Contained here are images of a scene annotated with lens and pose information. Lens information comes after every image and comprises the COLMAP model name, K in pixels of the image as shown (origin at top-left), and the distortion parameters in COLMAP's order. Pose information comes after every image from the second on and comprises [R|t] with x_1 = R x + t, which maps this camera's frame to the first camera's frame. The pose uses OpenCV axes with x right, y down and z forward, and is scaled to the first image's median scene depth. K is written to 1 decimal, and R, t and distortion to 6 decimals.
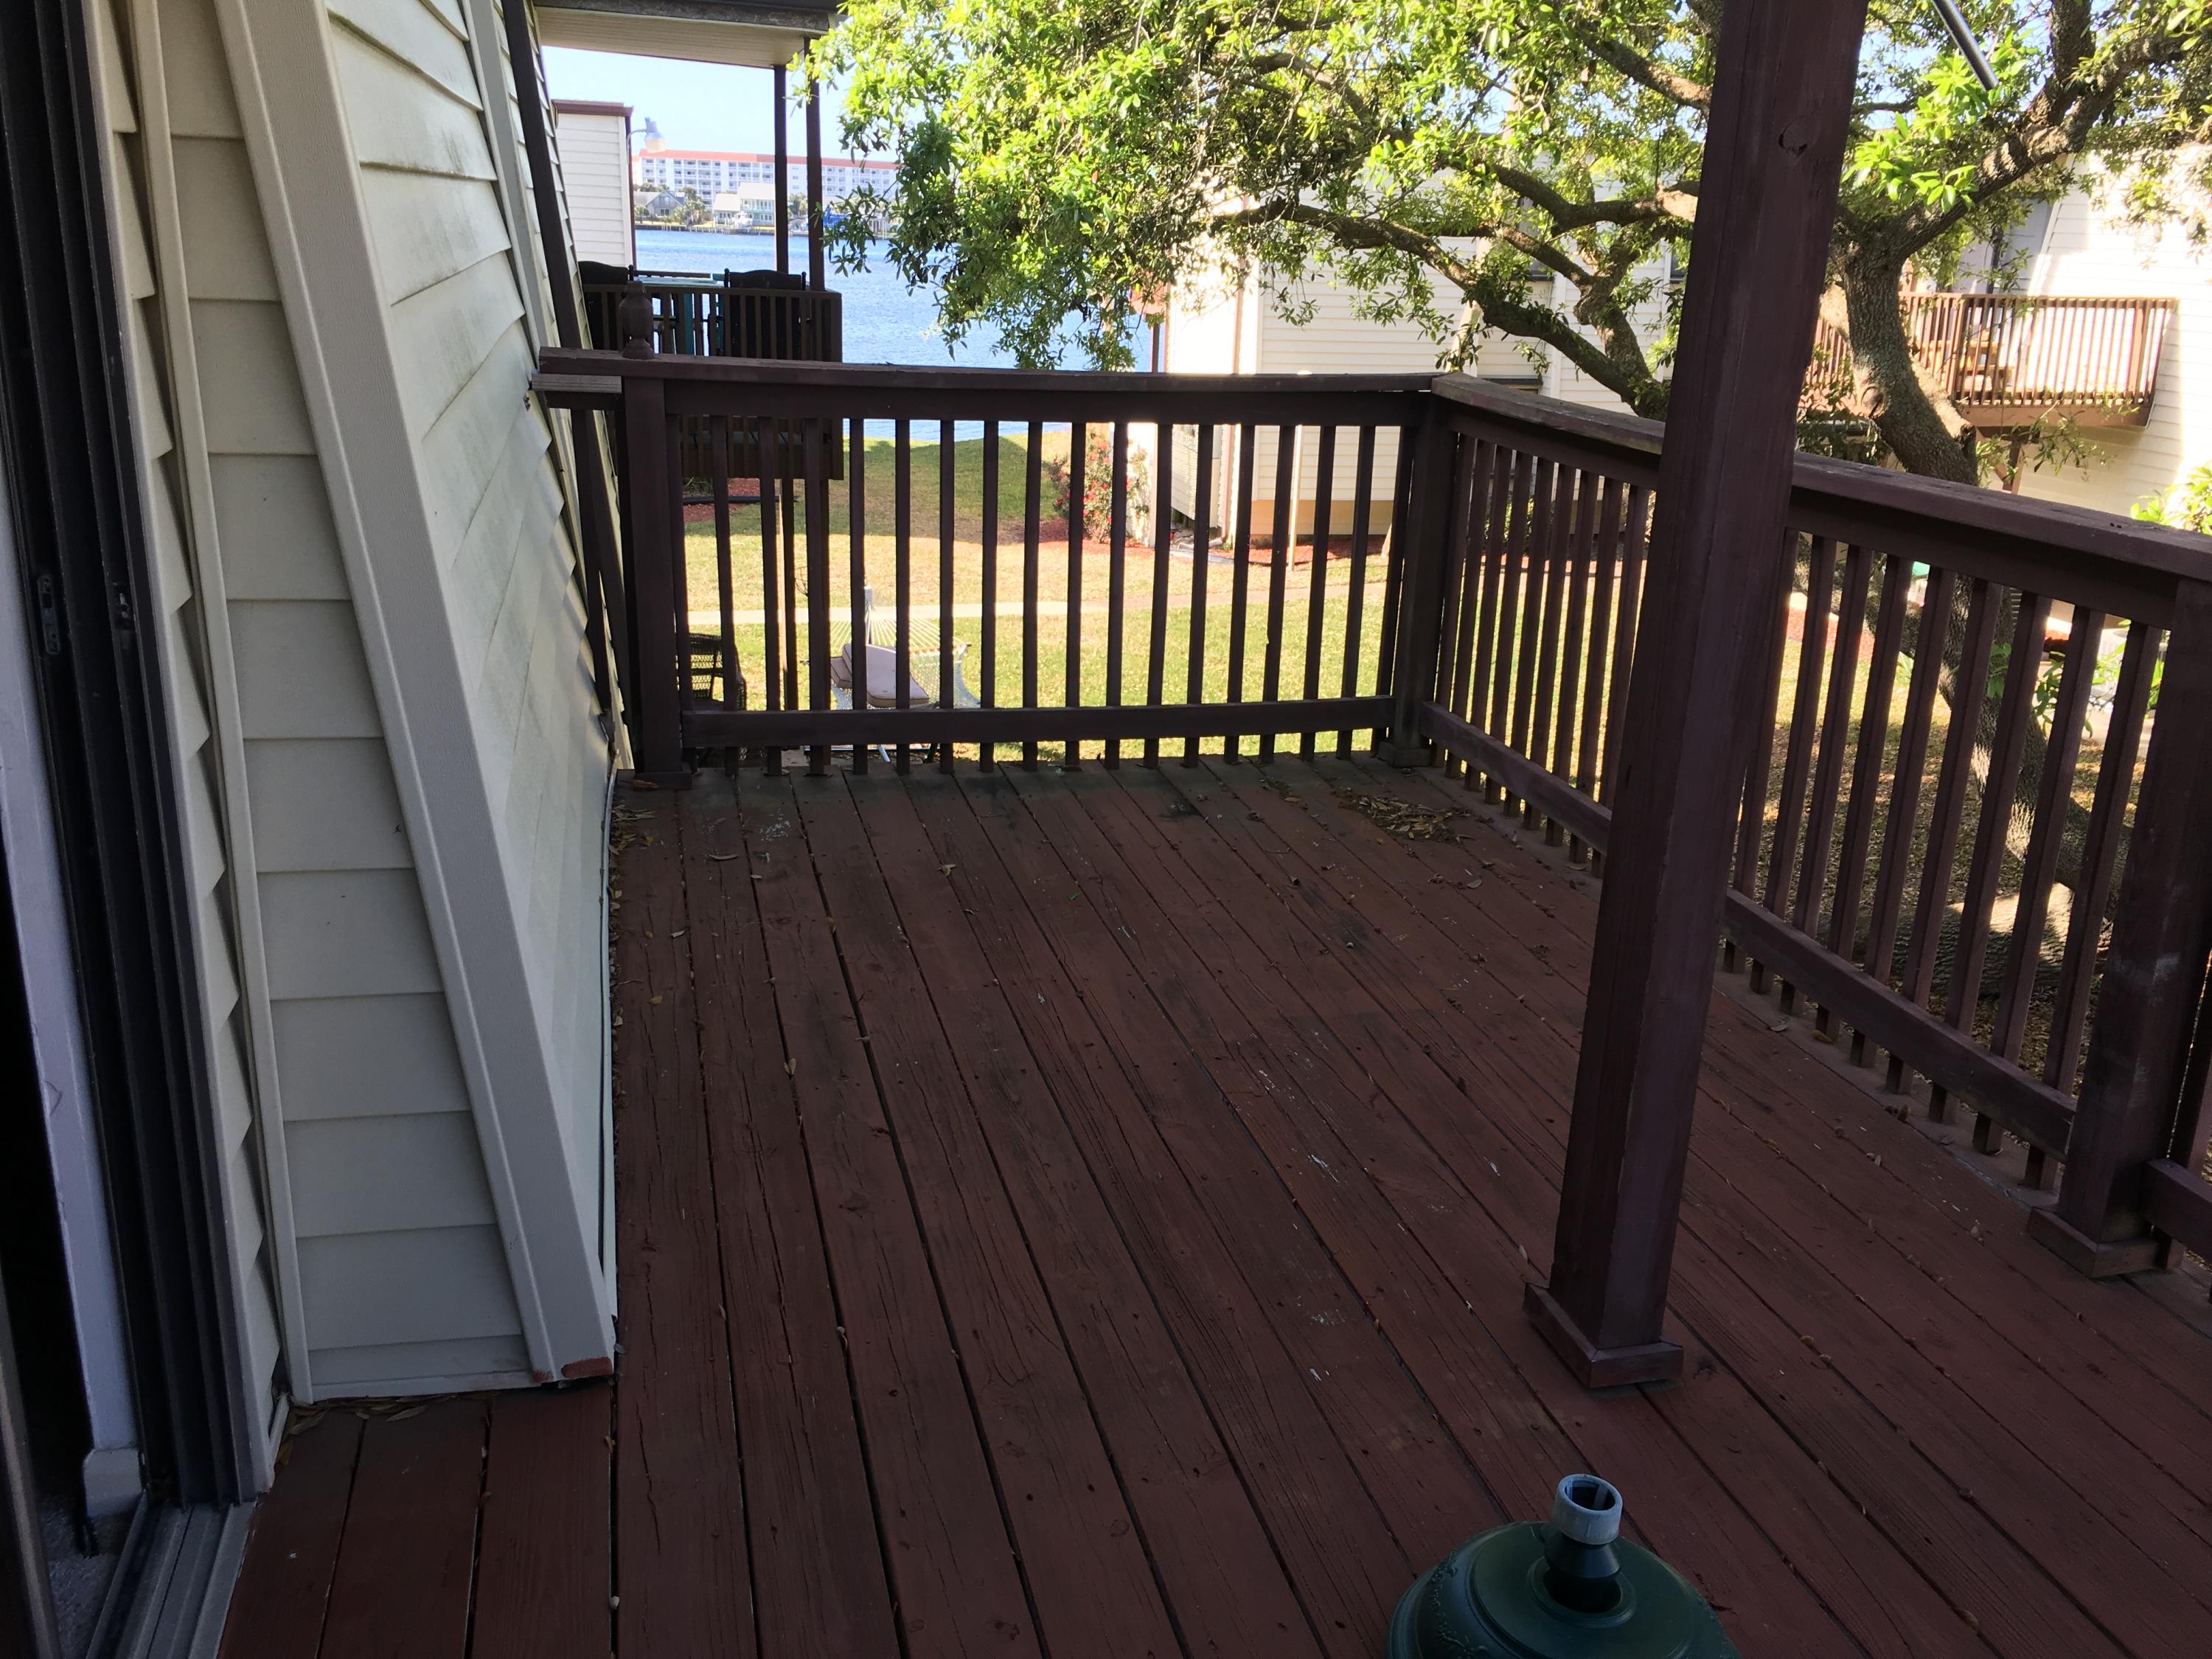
lens RADIAL K [[1914.1, 0, 1117.0], [0, 1914.1, 891.9], [0, 0, 1]] dist [0.040042, 0.005526]
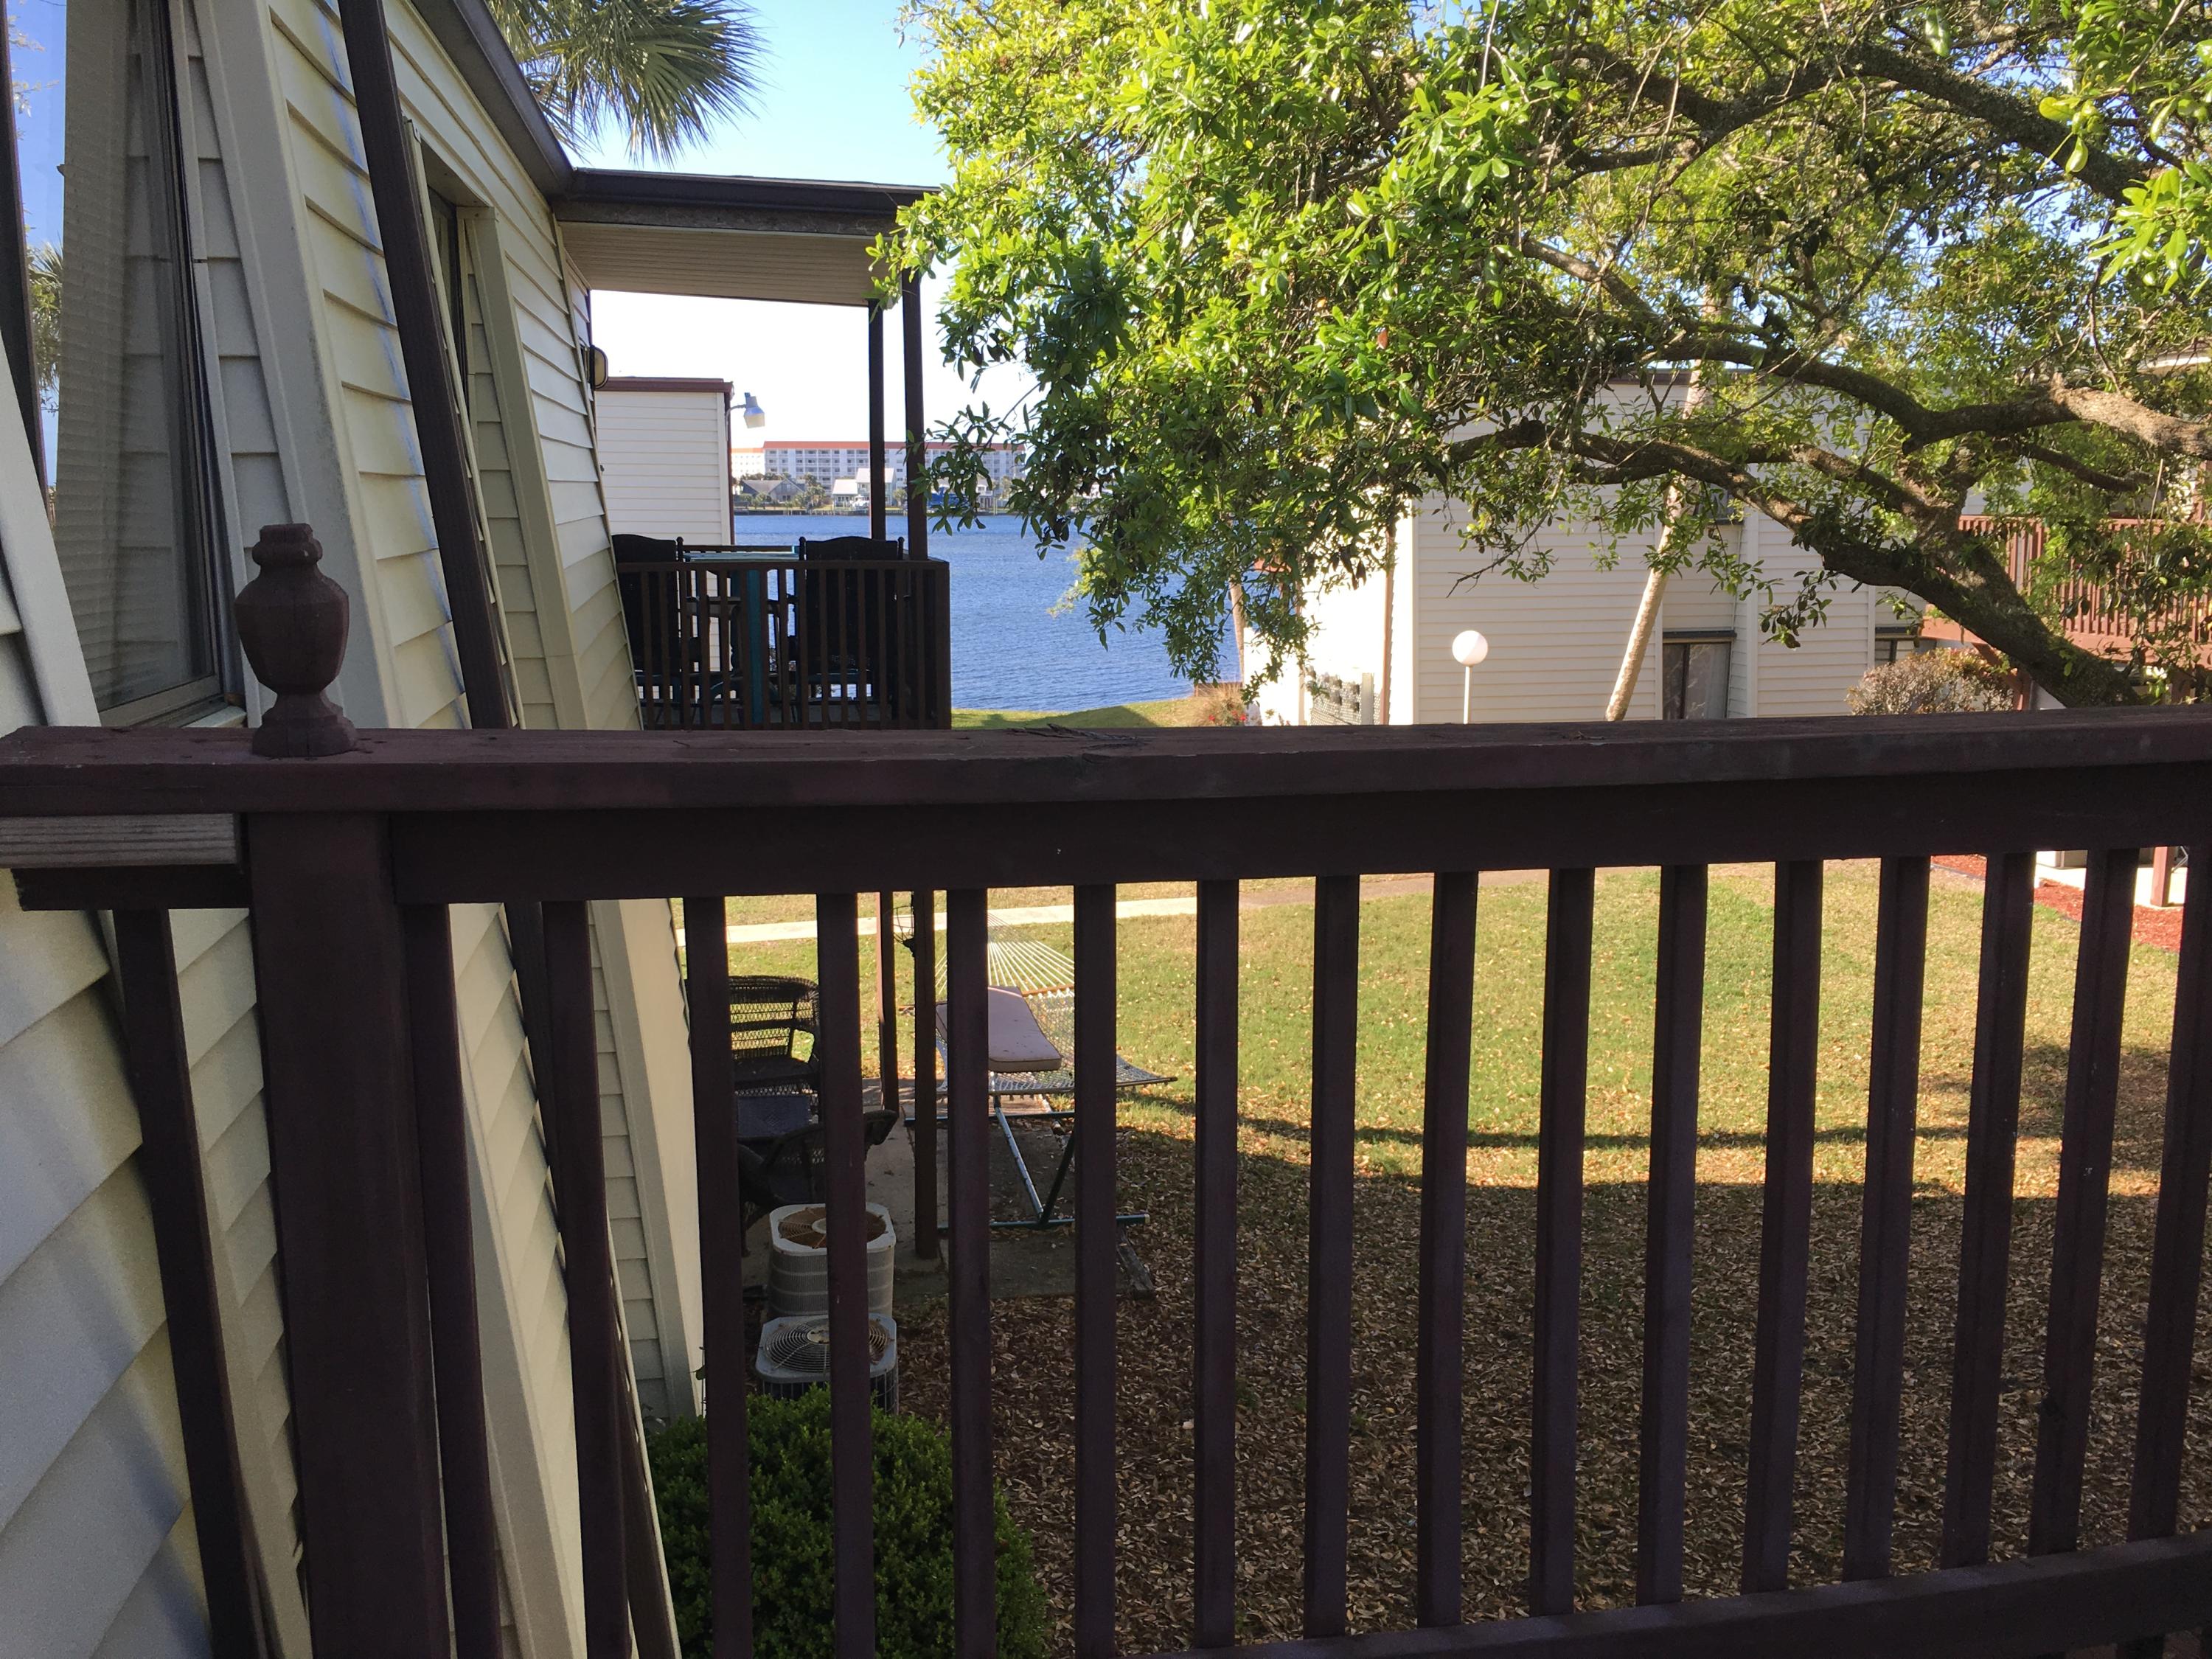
lens RADIAL K [[1851.1, 0, 1106.0], [0, 1851.1, 829.5], [0, 0, 1]] dist [0.002347, 0.002591]
pose [[0.997925, -0.024227, -0.059660, -0.037865], [0.014569, 0.987445, -0.157292, -0.086905], [0.062721, 0.156097, 0.985748, 0.288045]]
